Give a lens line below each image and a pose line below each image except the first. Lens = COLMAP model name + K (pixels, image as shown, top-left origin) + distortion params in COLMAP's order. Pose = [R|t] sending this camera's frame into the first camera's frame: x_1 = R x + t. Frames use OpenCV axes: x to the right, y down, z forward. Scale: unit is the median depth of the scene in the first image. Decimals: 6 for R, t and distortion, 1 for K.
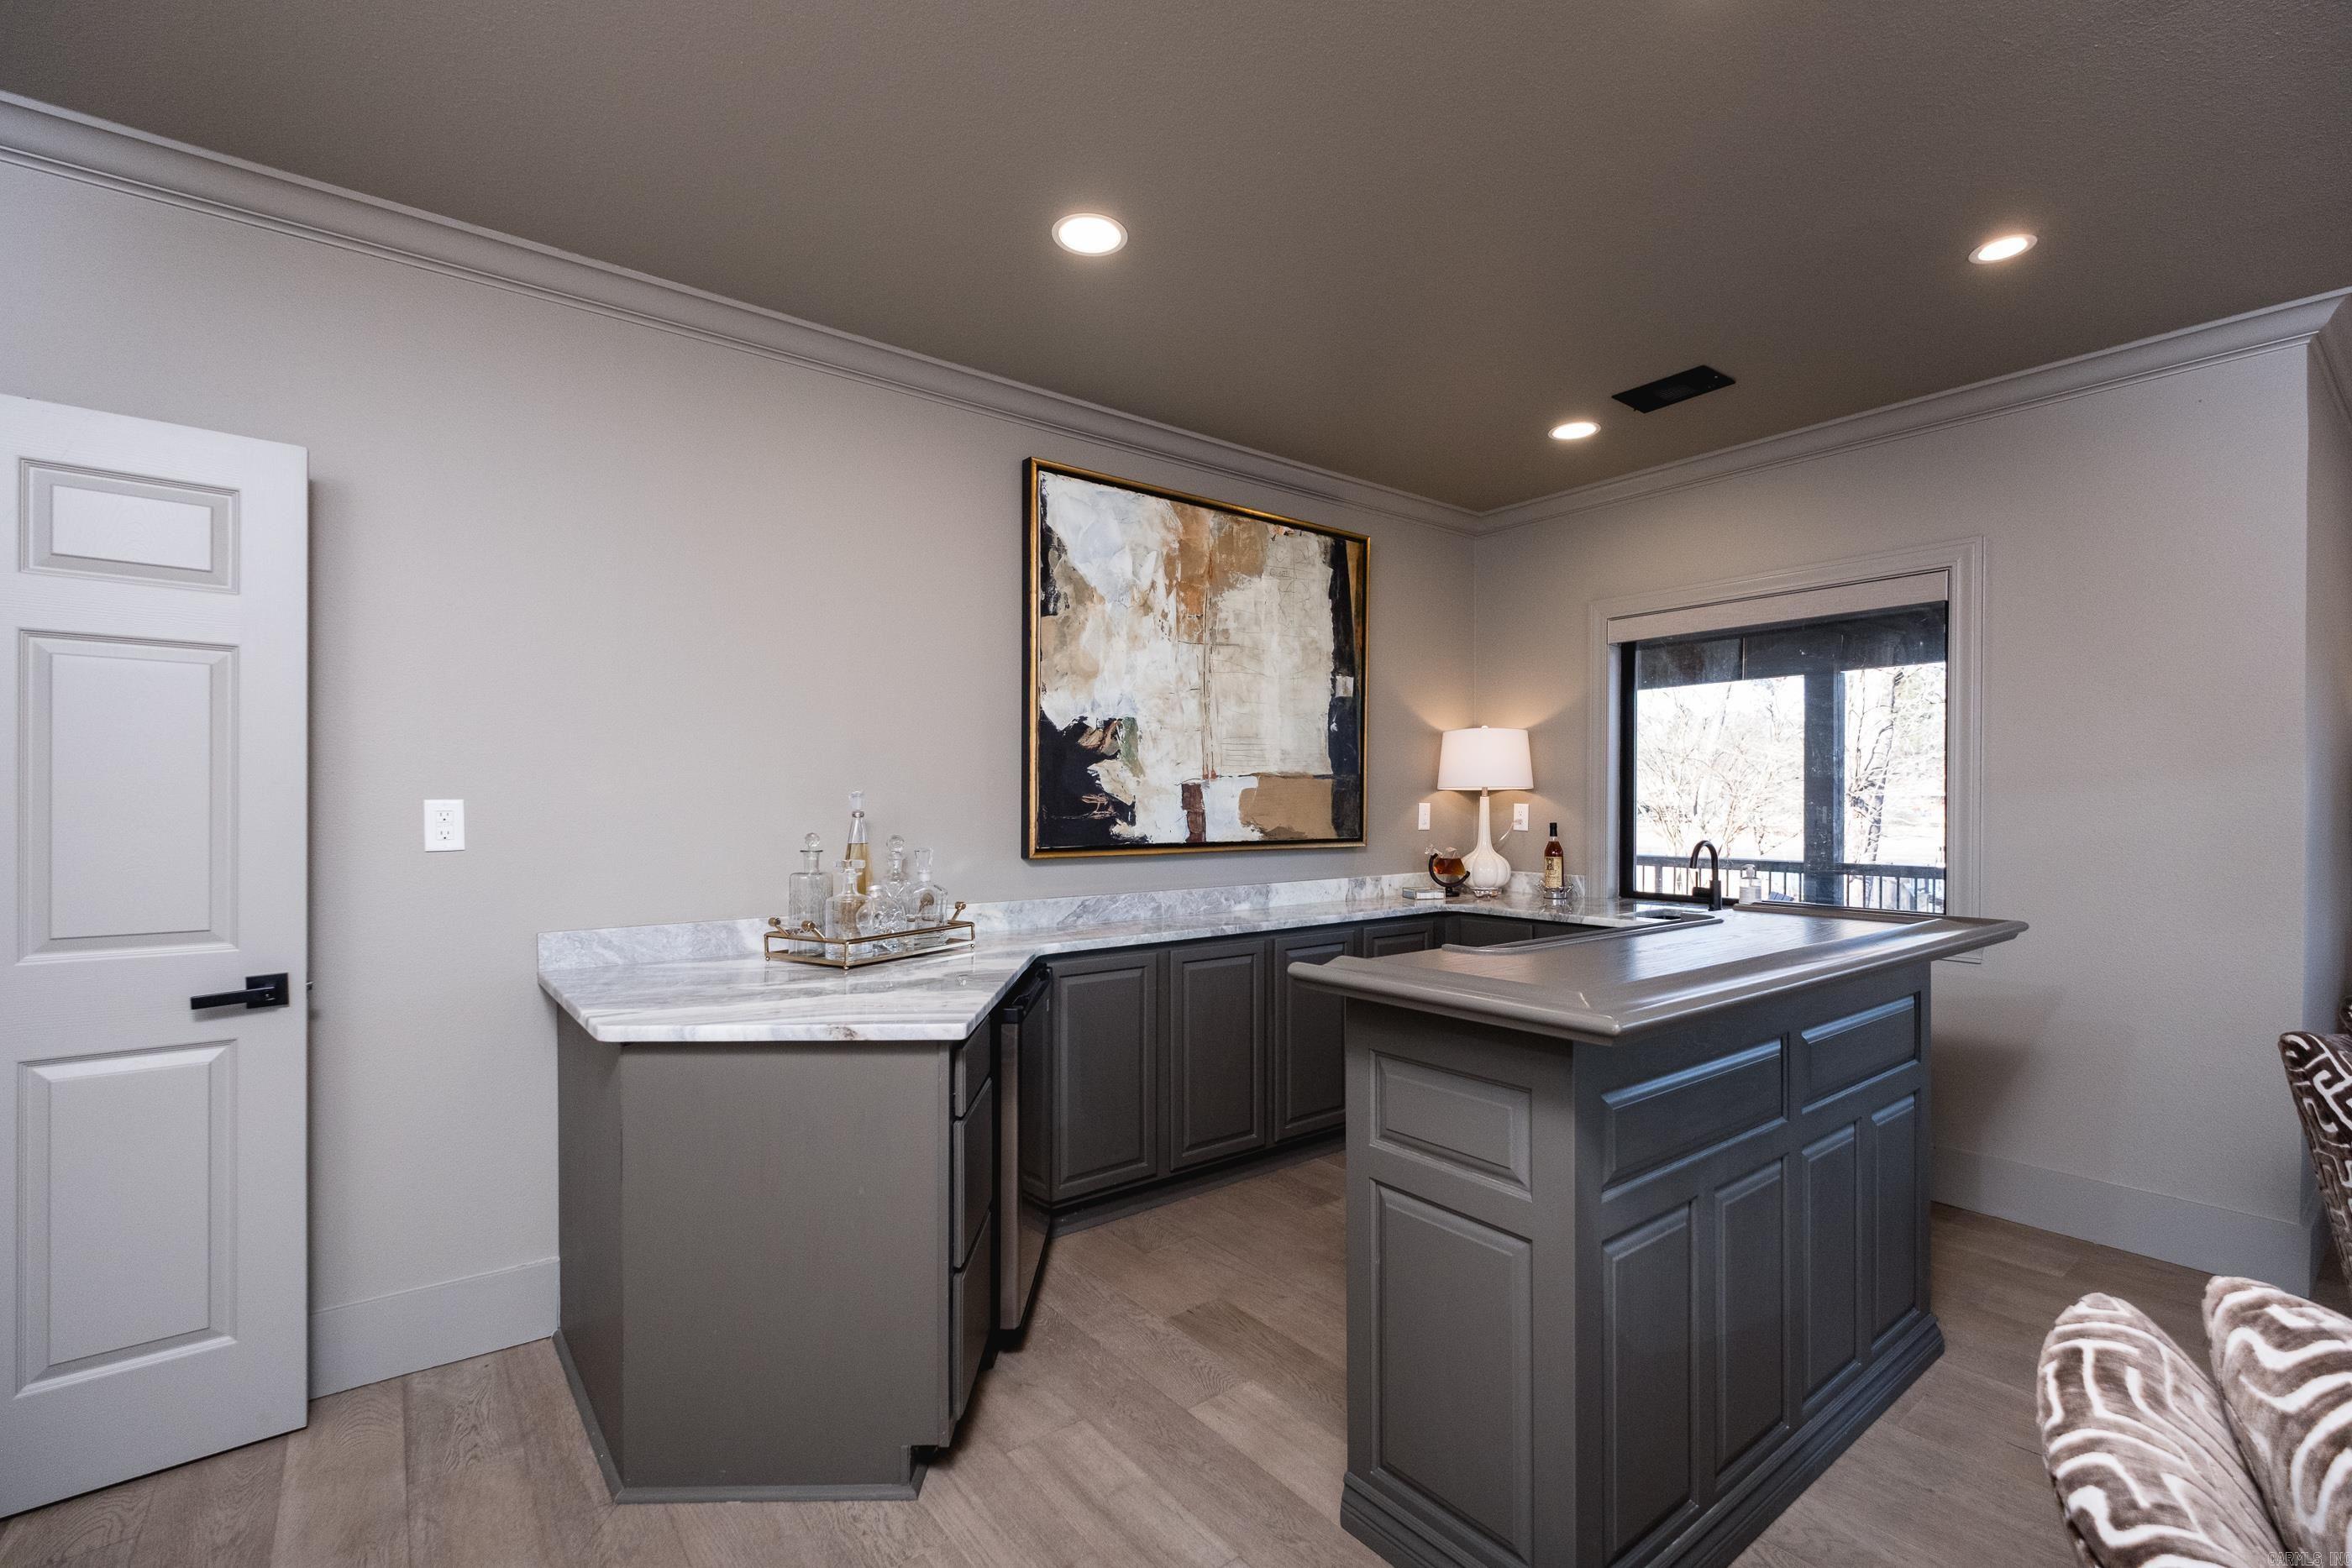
lens RADIAL K [[1009.8, 0, 1177.8], [0, 1009.8, 792.4], [0, 0, 1]] dist [0.002007, -0.000358]
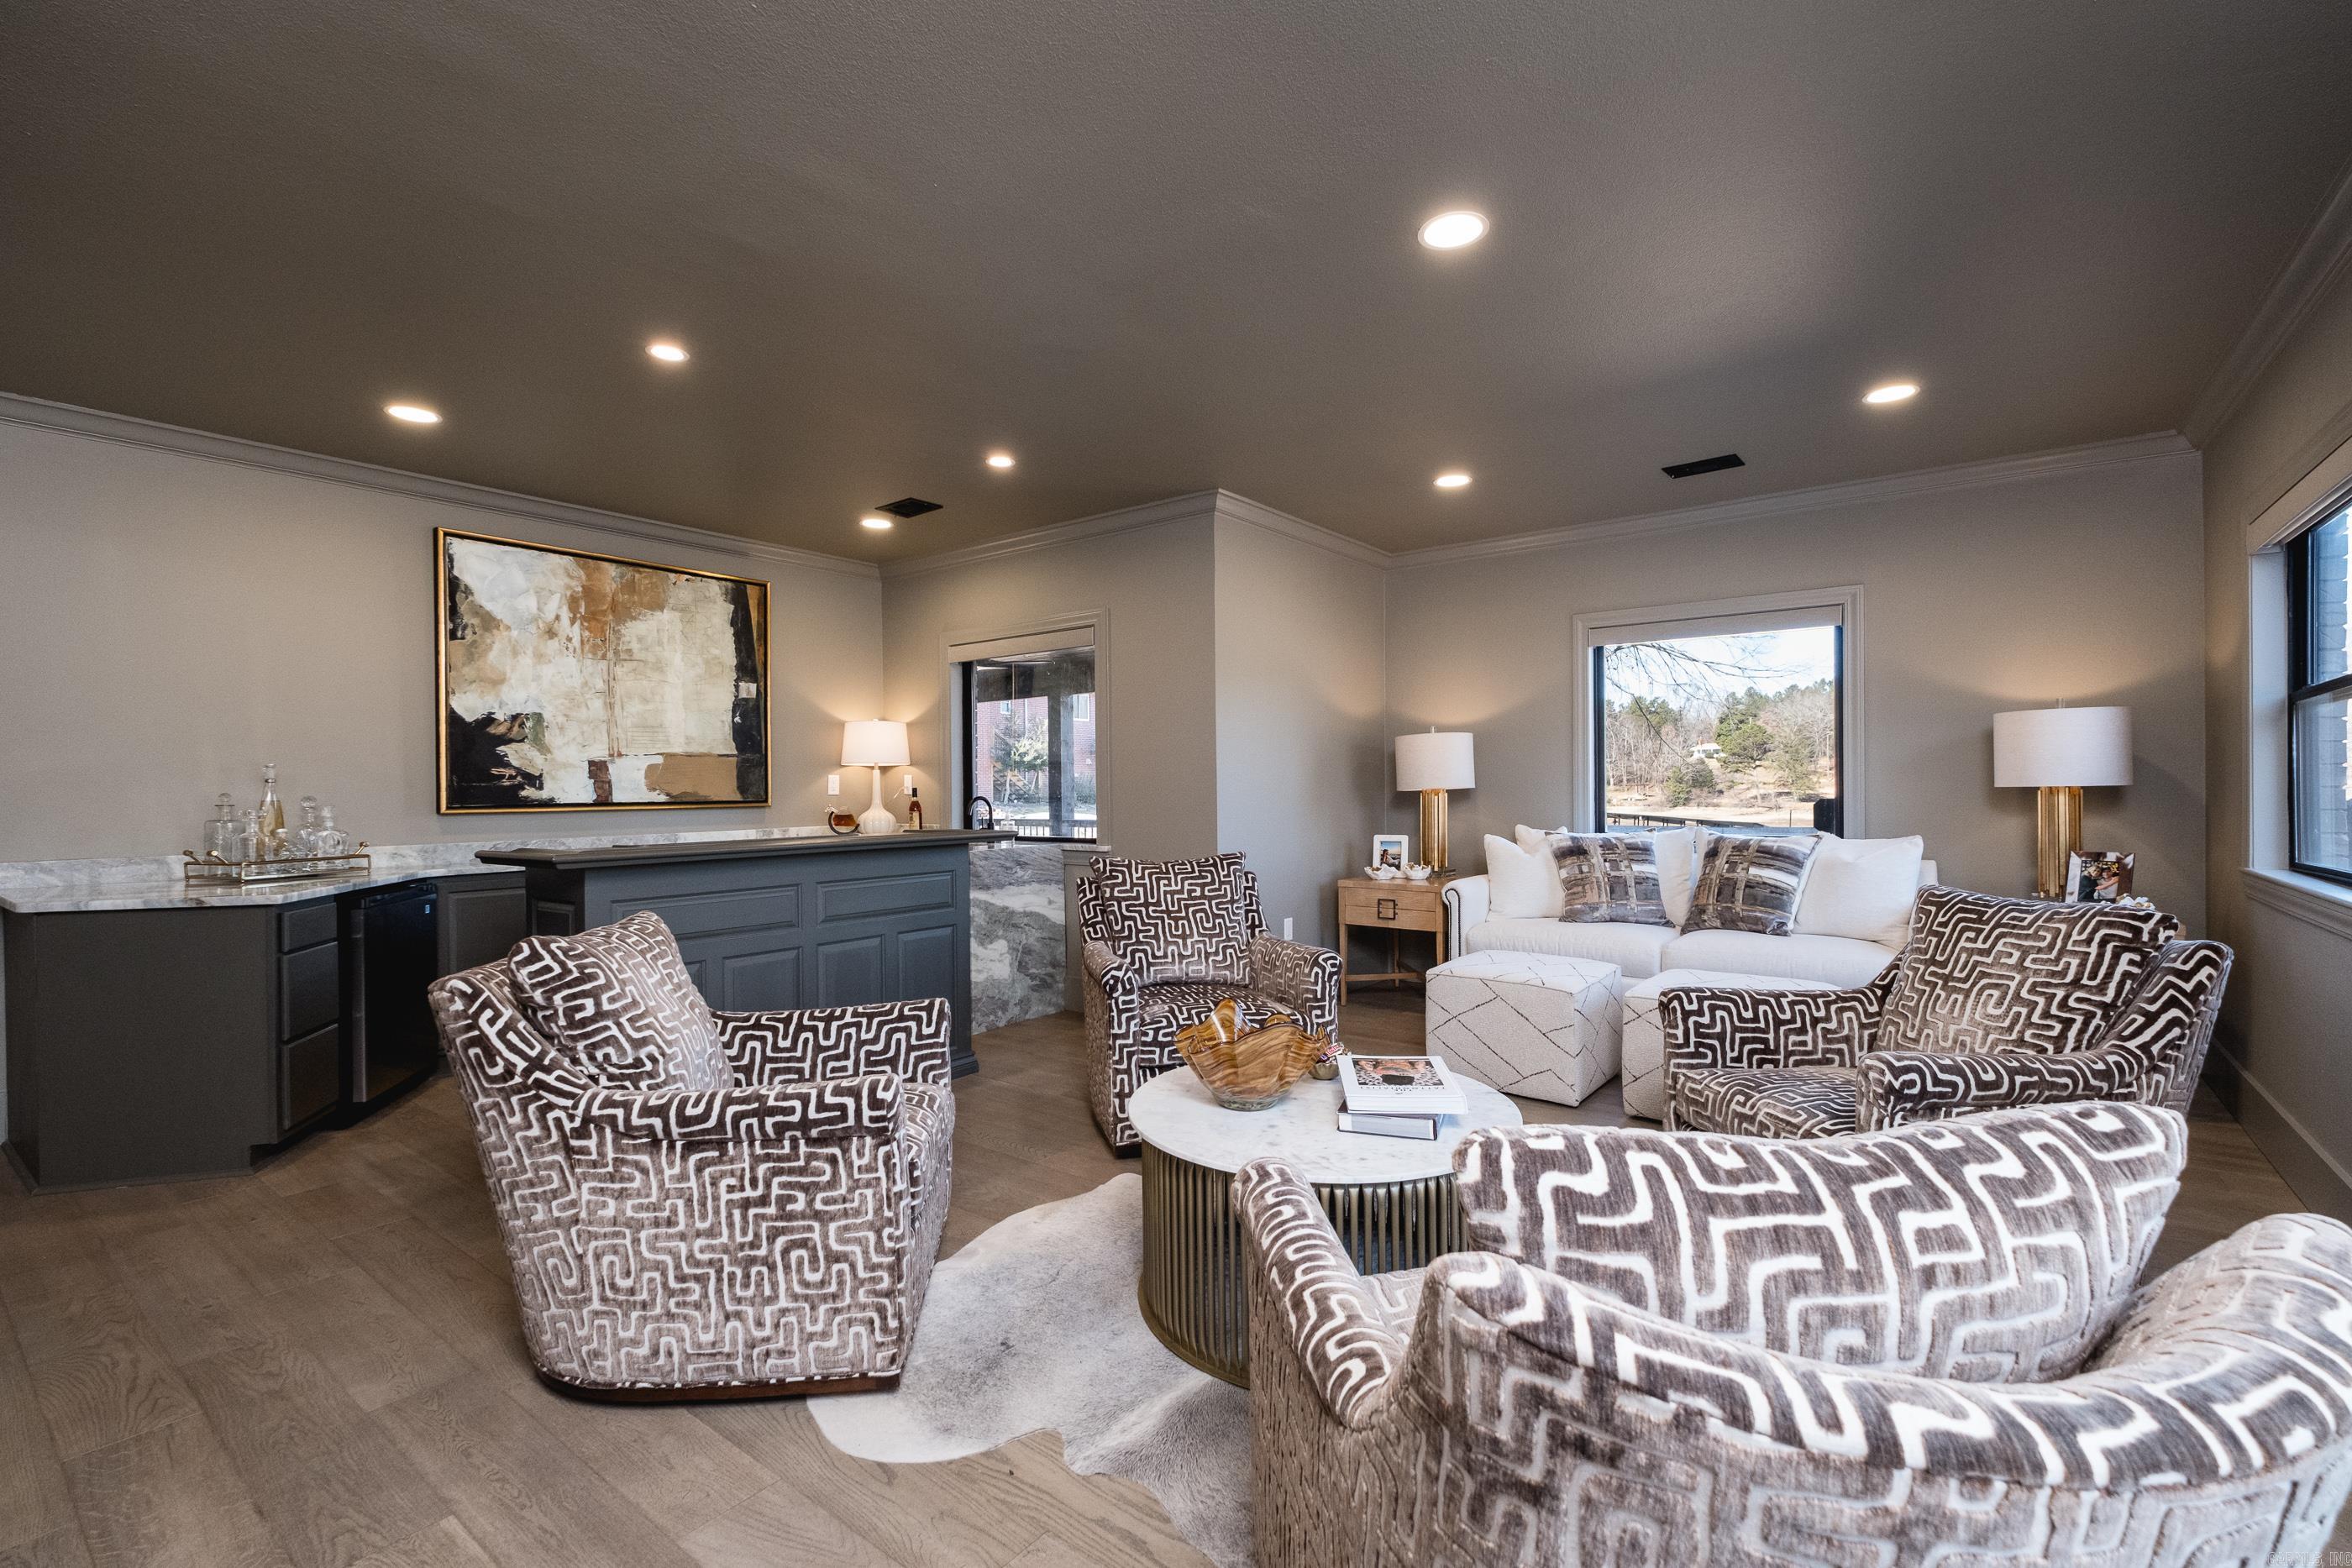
lens RADIAL K [[1008.3, 0, 1183.4], [0, 1008.3, 784.1], [0, 0, 1]] dist [0.000681, -0.000211]
pose [[0.964377, -0.009406, 0.264363, 0.426237], [0.007595, 0.999940, 0.007872, 0.019261], [-0.264421, -0.005583, 0.964391, -0.555313]]
